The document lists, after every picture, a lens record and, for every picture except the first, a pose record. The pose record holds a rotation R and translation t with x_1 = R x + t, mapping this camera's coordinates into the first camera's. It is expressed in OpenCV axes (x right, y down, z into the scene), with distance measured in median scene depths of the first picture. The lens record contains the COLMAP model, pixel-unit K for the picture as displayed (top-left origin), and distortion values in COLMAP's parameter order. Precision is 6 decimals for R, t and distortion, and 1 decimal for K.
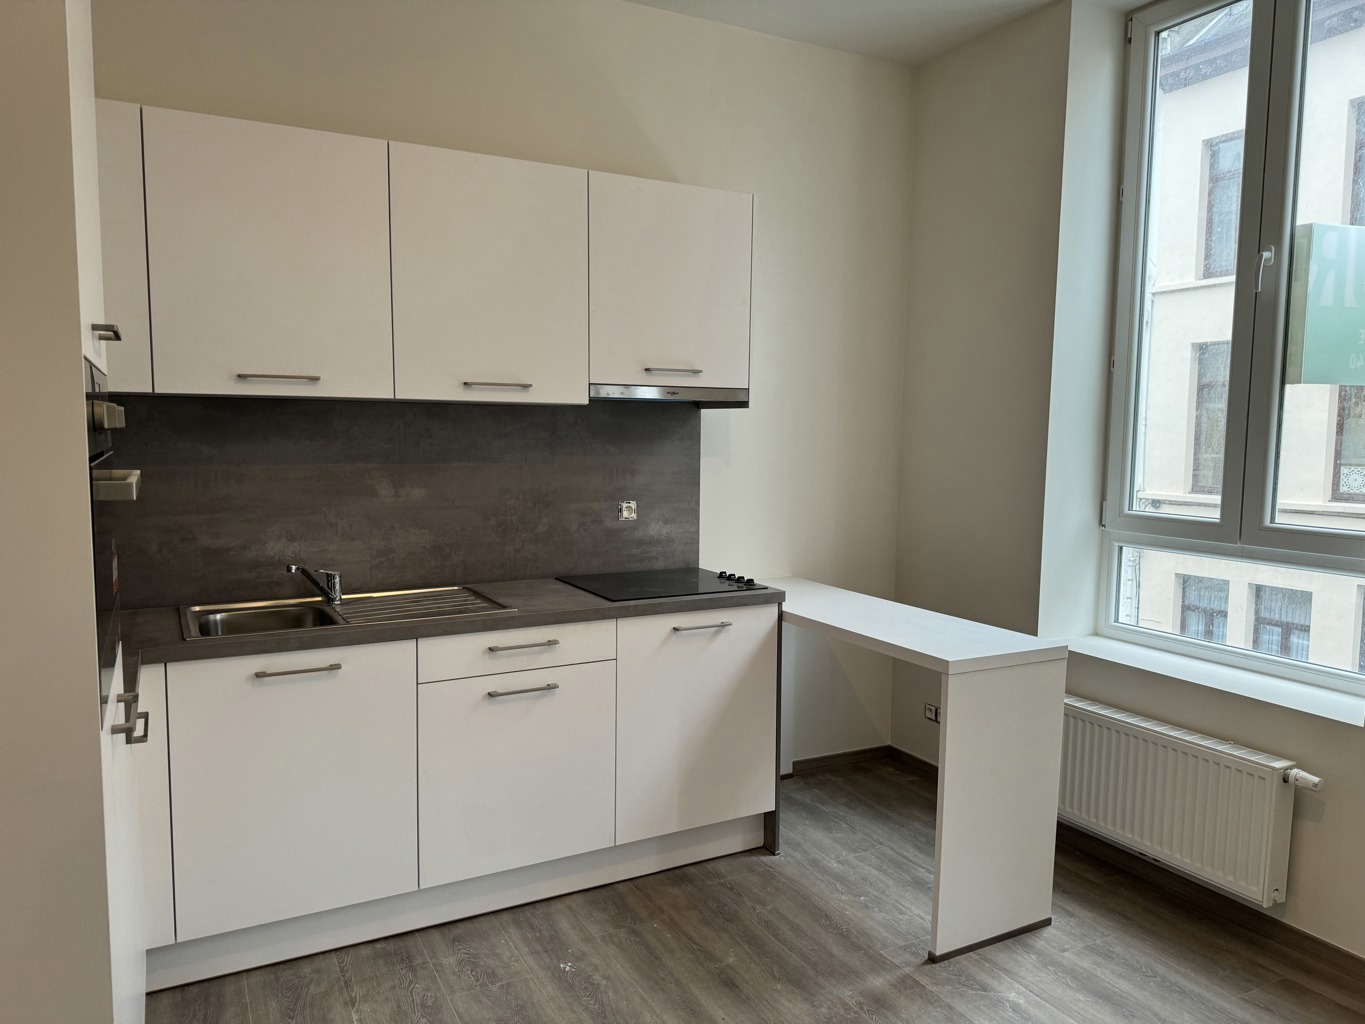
lens RADIAL K [[964.1, 0, 679.2], [0, 964.1, 519.4], [0, 0, 1]] dist [-0.001310, 0.000161]
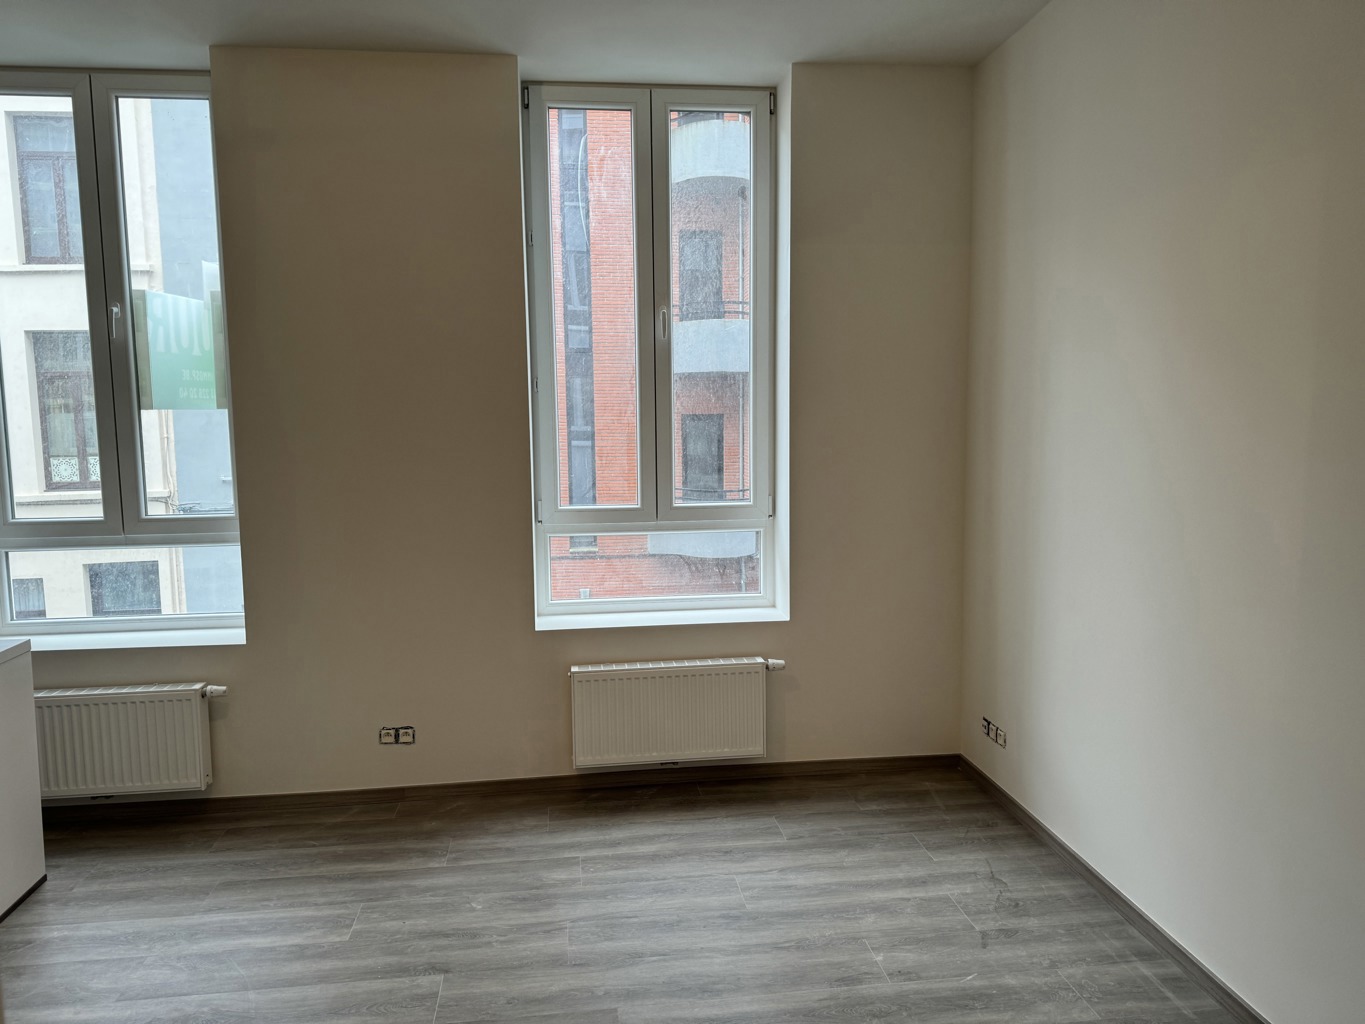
lens RADIAL K [[984.2, 0, 682.5], [0, 984.2, 512.0], [0, 0, 1]] dist [0.078445, -0.082374]
pose [[0.344658, -0.108311, 0.932459, -0.432118], [0.102870, 0.991697, 0.077169, -0.033405], [-0.933075, 0.069325, 0.352938, -0.172150]]
